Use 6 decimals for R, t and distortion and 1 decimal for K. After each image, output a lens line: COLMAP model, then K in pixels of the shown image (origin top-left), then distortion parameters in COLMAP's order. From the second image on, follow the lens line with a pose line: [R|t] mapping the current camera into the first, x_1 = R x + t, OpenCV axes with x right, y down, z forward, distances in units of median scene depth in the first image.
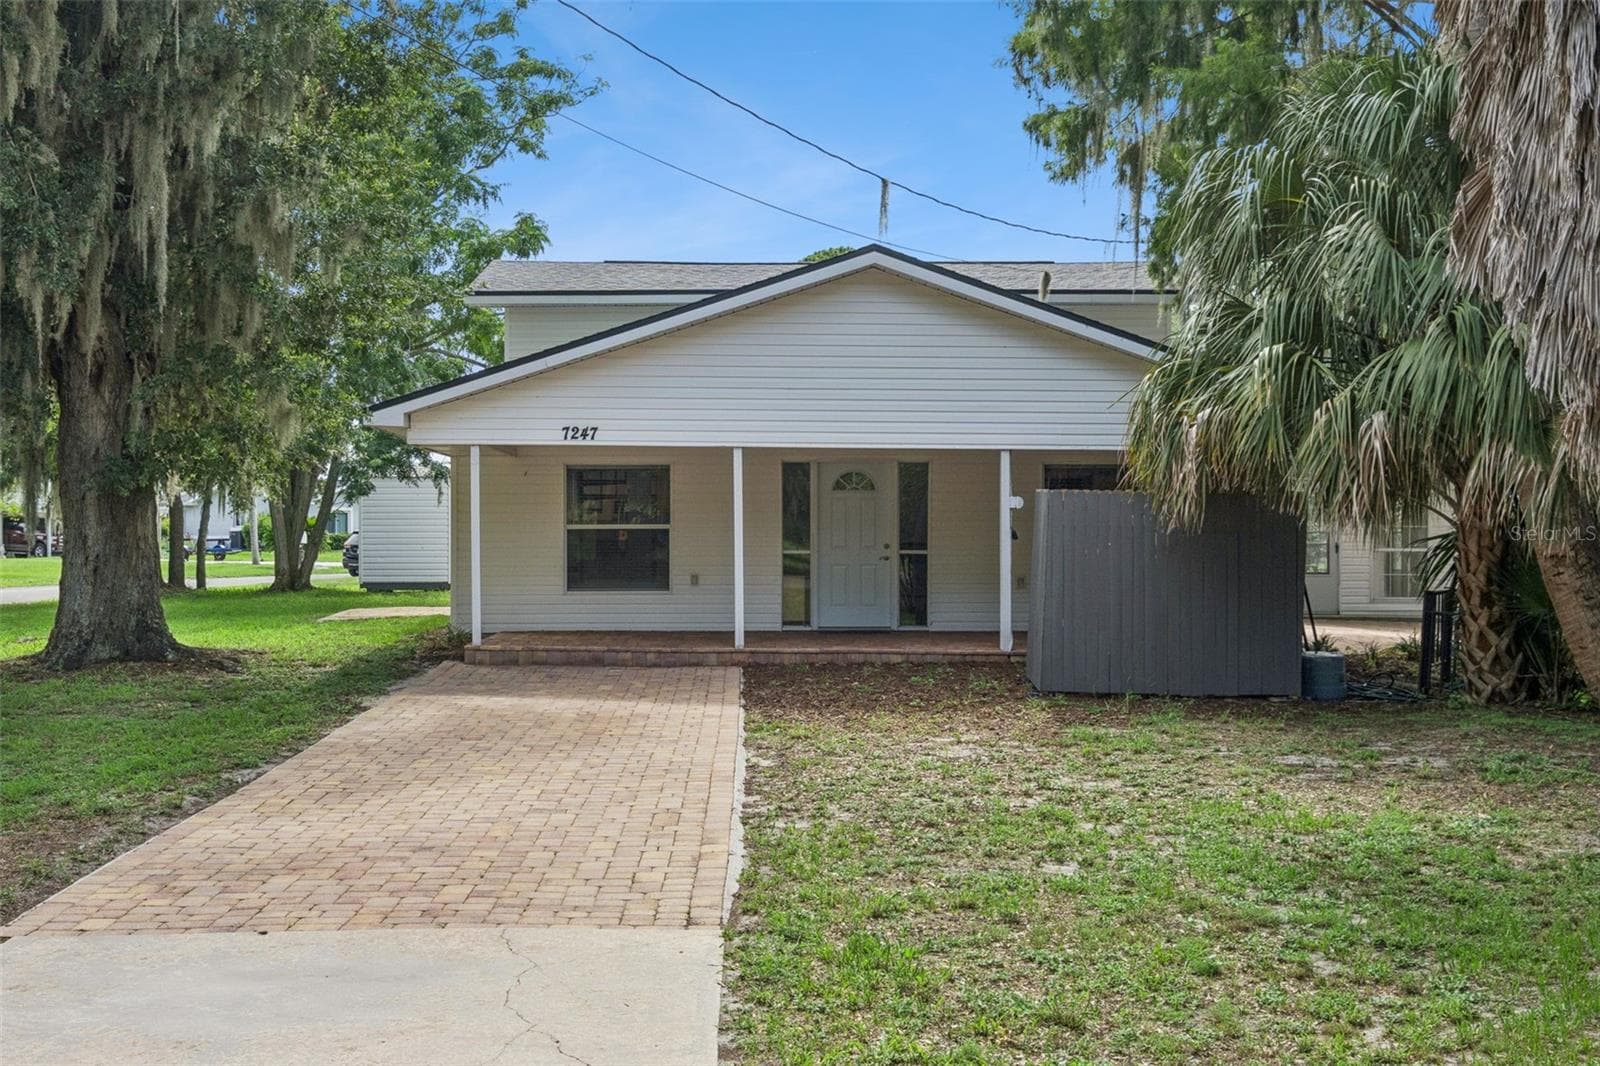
lens RADIAL K [[1668.9, 0, 800.8], [0, 1668.9, 536.7], [0, 0, 1]] dist [-0.006302, 0.000000]
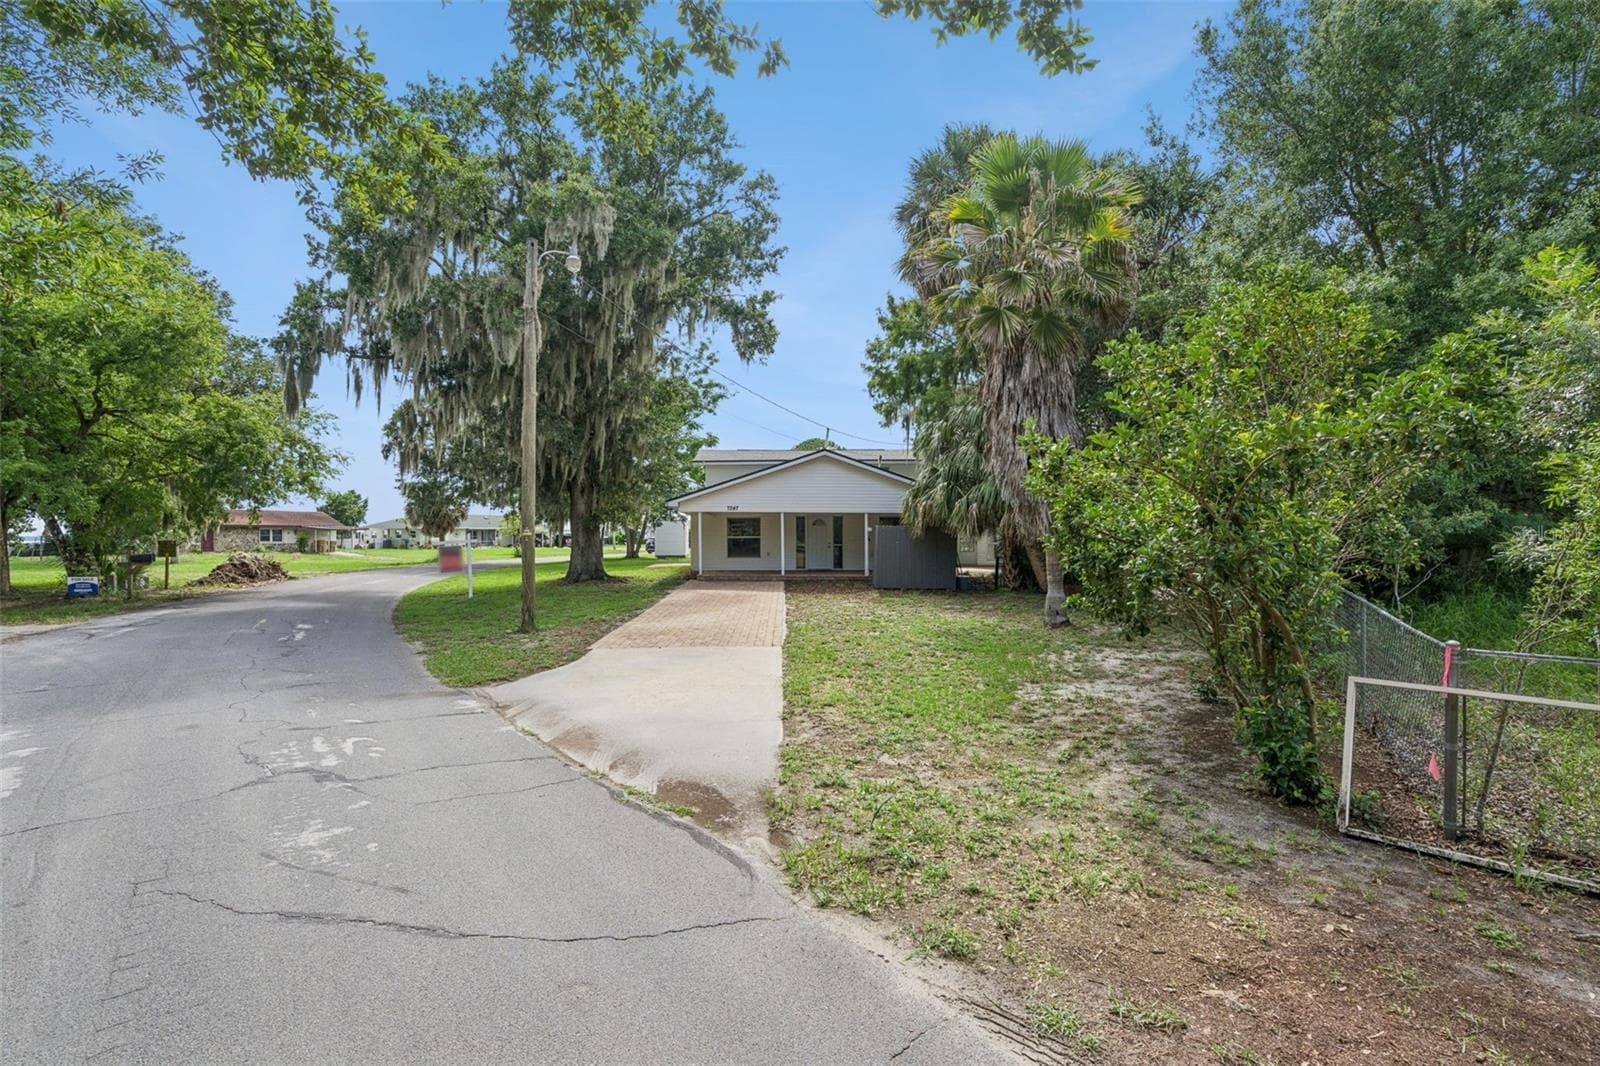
lens RADIAL K [[1668.9, 0, 799.7], [0, 1668.9, 532.2], [0, 0, 1]] dist [-0.006302, 0.000000]
pose [[0.999991, -0.004117, -0.001143, -0.000595], [0.004130, 0.999926, 0.011427, -0.052289], [0.001095, -0.011431, 0.999934, -2.197559]]
